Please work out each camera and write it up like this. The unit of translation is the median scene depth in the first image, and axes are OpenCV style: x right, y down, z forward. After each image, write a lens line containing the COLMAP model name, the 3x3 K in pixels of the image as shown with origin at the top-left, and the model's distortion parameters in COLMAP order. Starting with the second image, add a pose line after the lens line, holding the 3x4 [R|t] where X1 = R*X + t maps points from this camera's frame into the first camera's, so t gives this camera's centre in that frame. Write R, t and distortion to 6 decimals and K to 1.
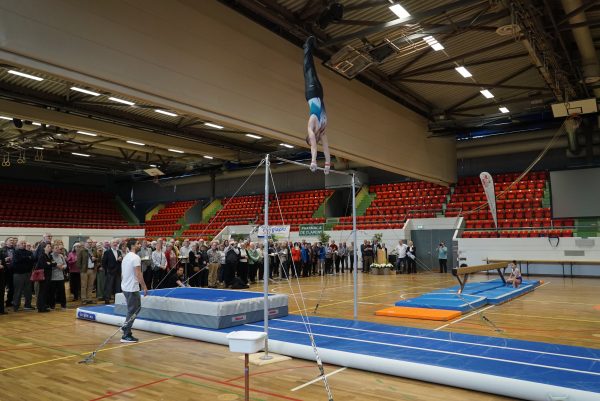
lens RADIAL K [[489.9, 0, 300.1], [0, 489.9, 201.4], [0, 0, 1]] dist [0.011475, 0.003065]
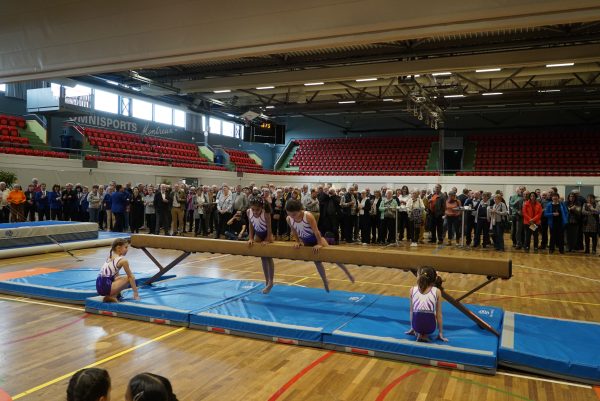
lens RADIAL K [[489.9, 0, 299.9], [0, 489.9, 212.0], [0, 0, 1]] dist [0.011475, 0.003065]
pose [[0.210454, 0.052738, -0.976180, 0.450845], [0.064825, 0.995593, 0.067763, 0.043190], [0.975452, -0.077542, 0.206108, 0.536129]]
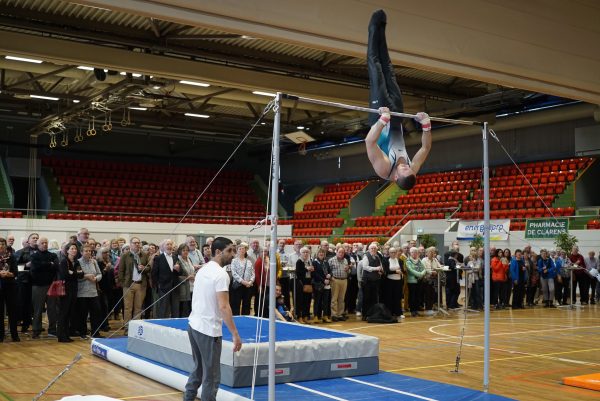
lens RADIAL K [[777.2, 0, 296.8], [0, 777.2, 201.5], [0, 0, 1]] dist [0.012006, 0.000000]
pose [[0.936850, -0.004652, -0.349701, 0.080597], [0.013070, 0.999679, 0.021716, 0.003500], [0.349488, -0.024915, 0.936609, 0.043658]]
